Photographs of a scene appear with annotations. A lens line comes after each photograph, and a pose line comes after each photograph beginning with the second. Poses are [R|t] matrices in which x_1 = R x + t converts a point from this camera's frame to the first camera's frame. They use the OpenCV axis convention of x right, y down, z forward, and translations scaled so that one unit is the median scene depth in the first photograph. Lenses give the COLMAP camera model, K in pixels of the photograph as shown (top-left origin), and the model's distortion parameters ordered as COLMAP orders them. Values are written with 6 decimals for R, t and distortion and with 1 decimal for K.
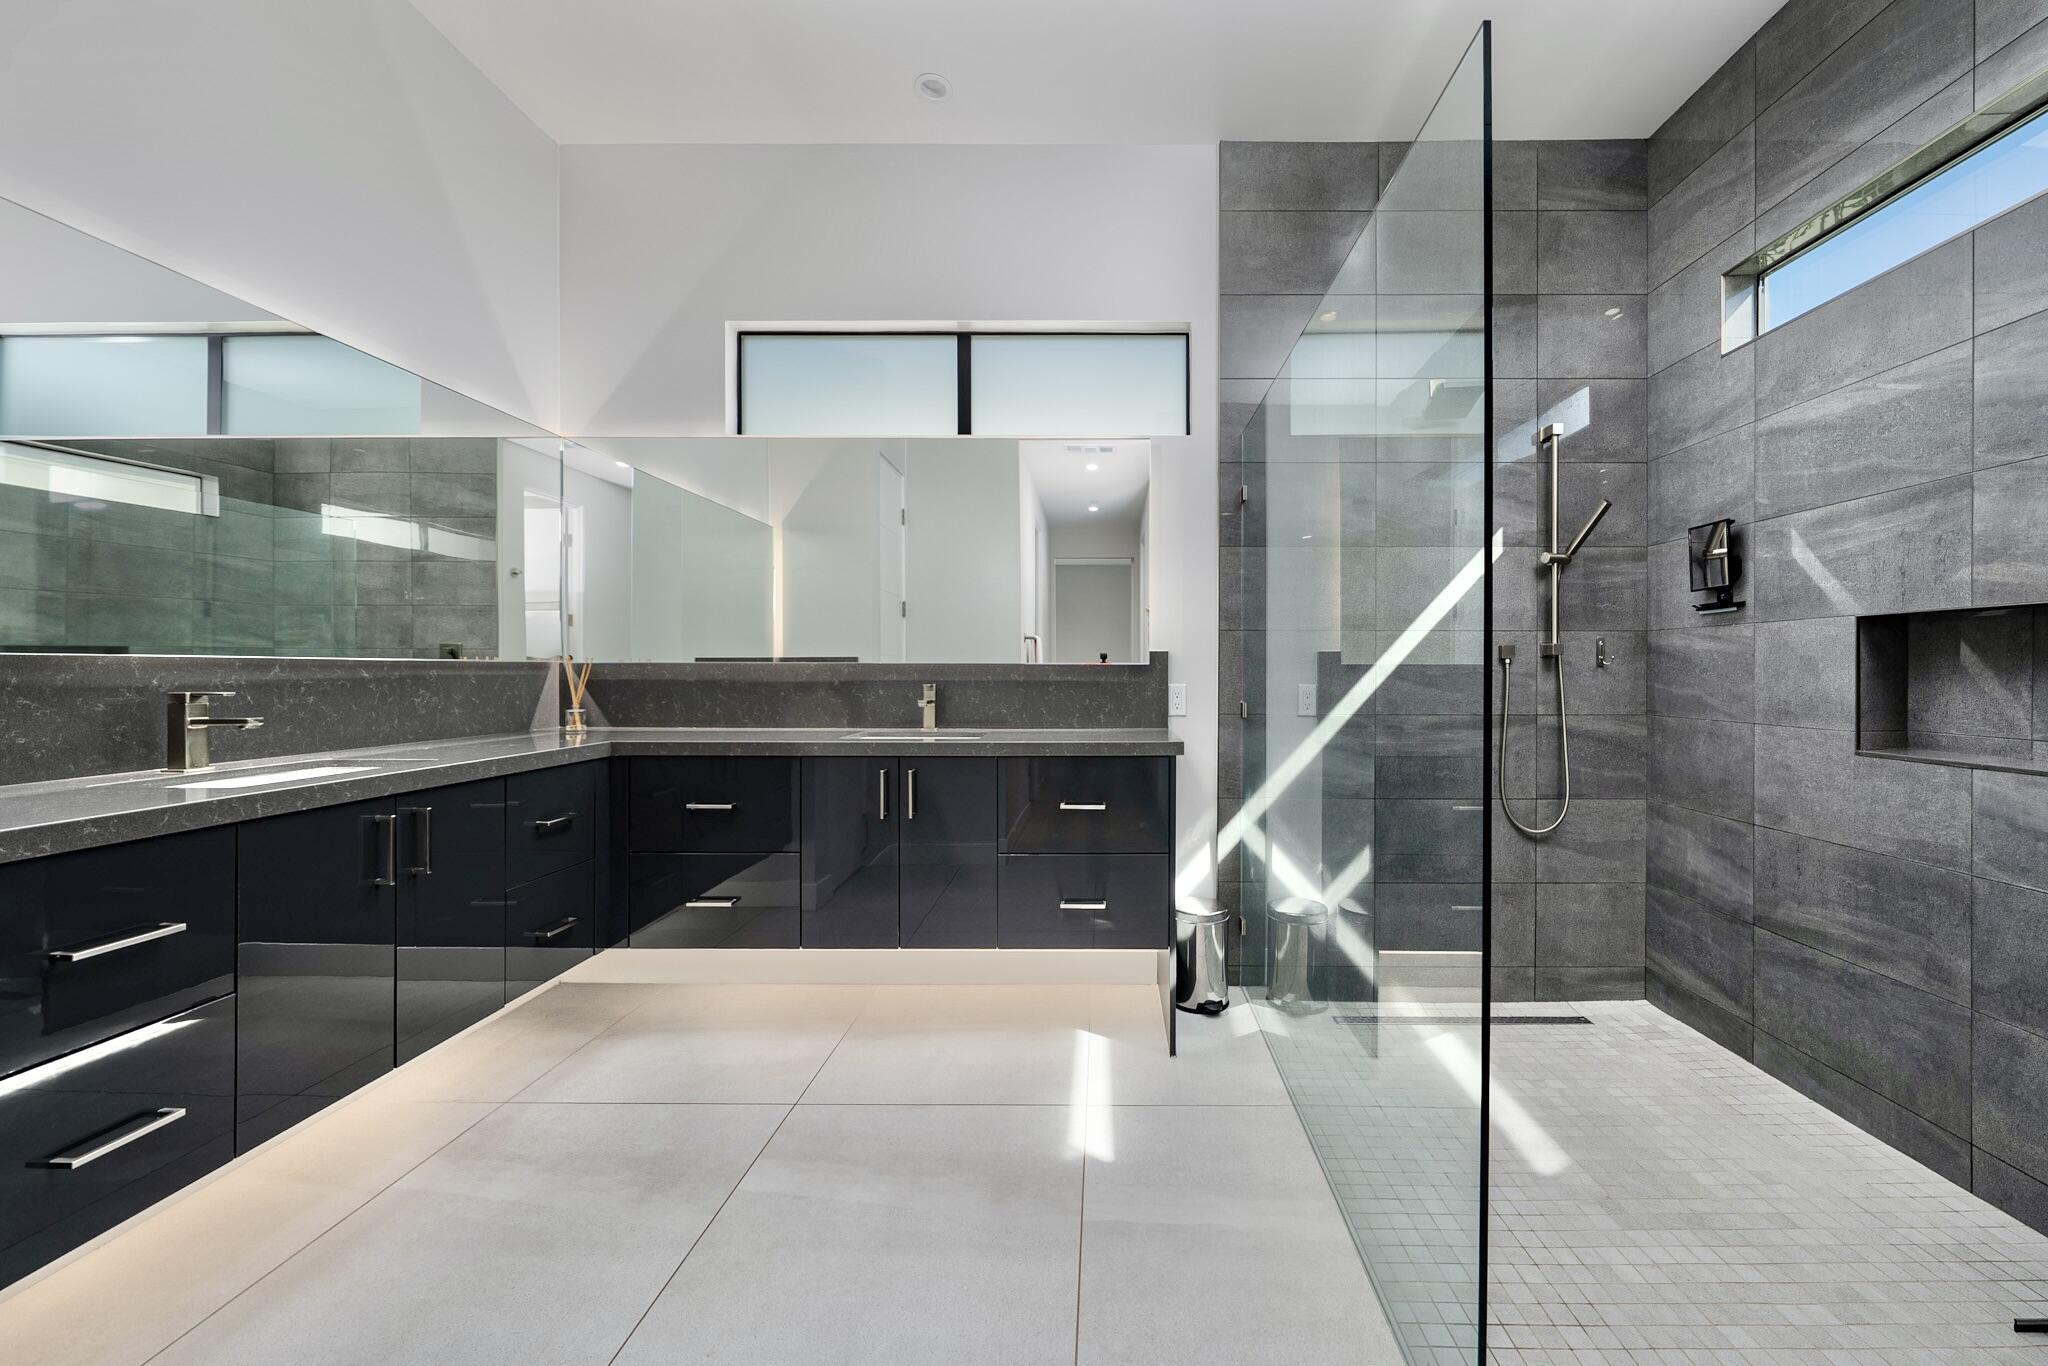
lens RADIAL K [[1045.3, 0, 1031.2], [0, 1045.3, 681.2], [0, 0, 1]] dist [0.004787, 0.000513]
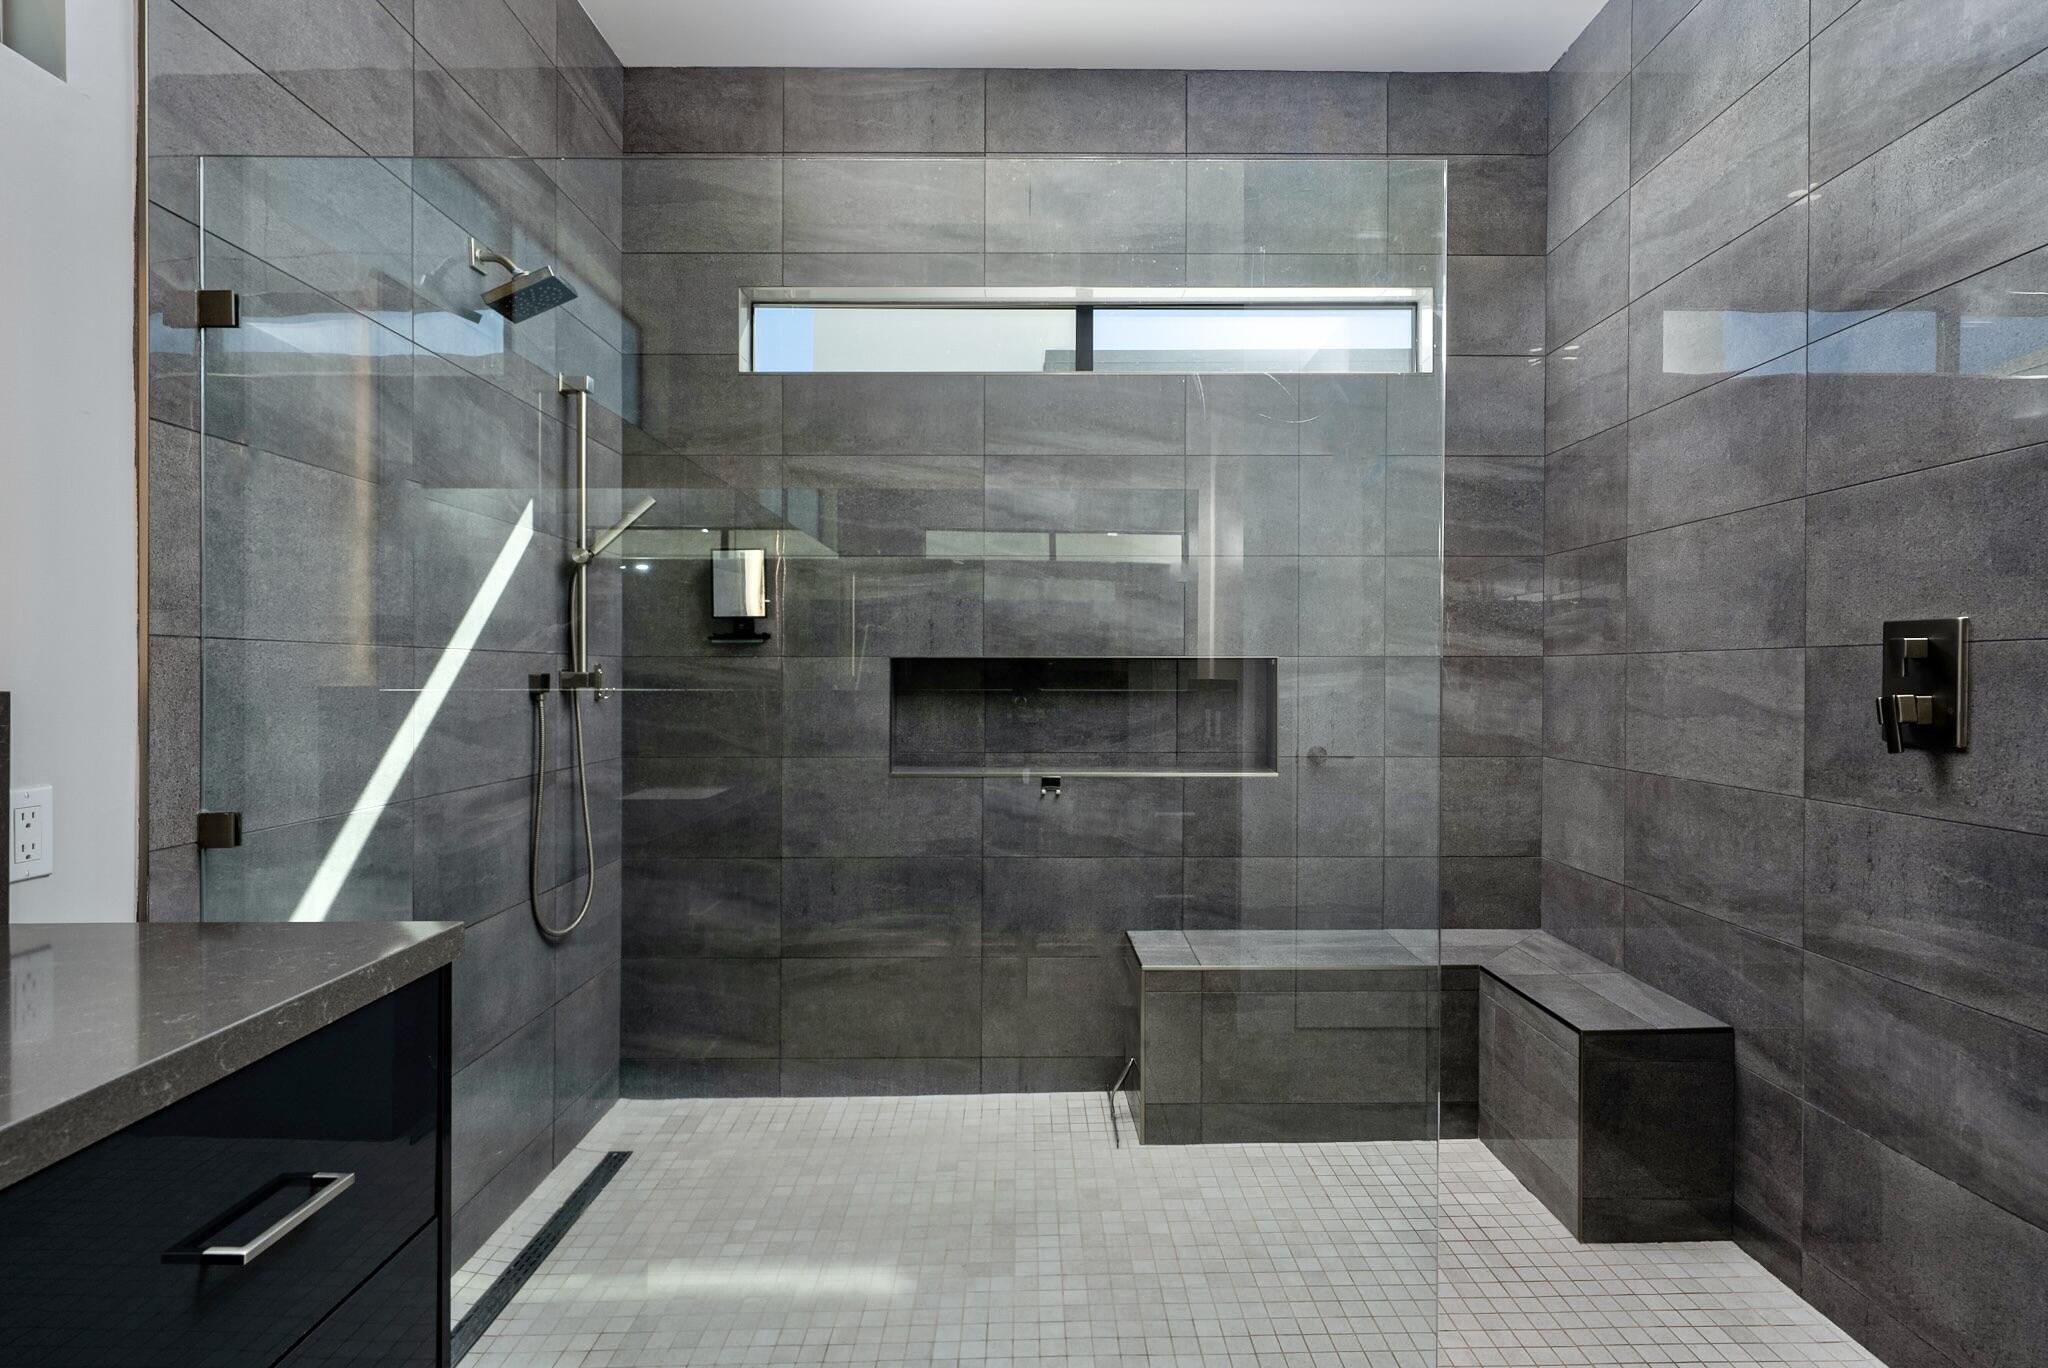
lens RADIAL K [[1045.3, 0, 1026.7], [0, 1045.3, 673.3], [0, 0, 1]] dist [0.004787, 0.000513]
pose [[-0.202181, -0.009095, 0.979306, -0.345552], [-0.002021, 0.999959, 0.008870, -0.050423], [-0.979346, -0.000186, -0.202191, 1.001026]]
